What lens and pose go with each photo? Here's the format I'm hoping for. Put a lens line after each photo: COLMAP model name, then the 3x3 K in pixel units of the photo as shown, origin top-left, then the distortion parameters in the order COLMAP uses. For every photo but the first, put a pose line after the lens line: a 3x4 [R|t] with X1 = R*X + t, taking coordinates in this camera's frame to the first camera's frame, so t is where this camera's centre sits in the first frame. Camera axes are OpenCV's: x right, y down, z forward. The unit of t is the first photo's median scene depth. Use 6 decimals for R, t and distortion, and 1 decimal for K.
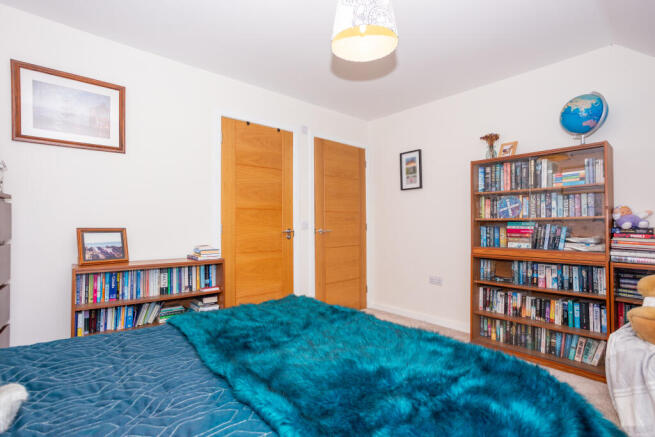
lens RADIAL K [[323.6, 0, 324.9], [0, 323.6, 220.1], [0, 0, 1]] dist [-0.038848, 0.028043]
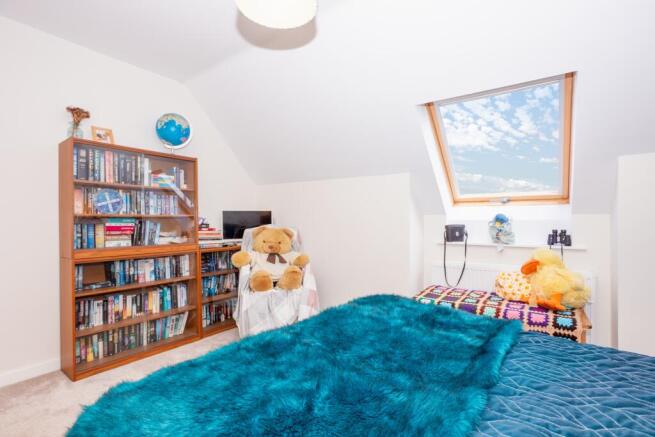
lens RADIAL K [[323.6, 0, 324.9], [0, 323.6, 220.1], [0, 0, 1]] dist [-0.038848, 0.028043]
pose [[-0.237850, 0.006142, 0.971283, -0.449249], [-0.010692, 0.999903, -0.008941, 0.012515], [-0.971243, -0.012511, -0.237761, 0.662260]]
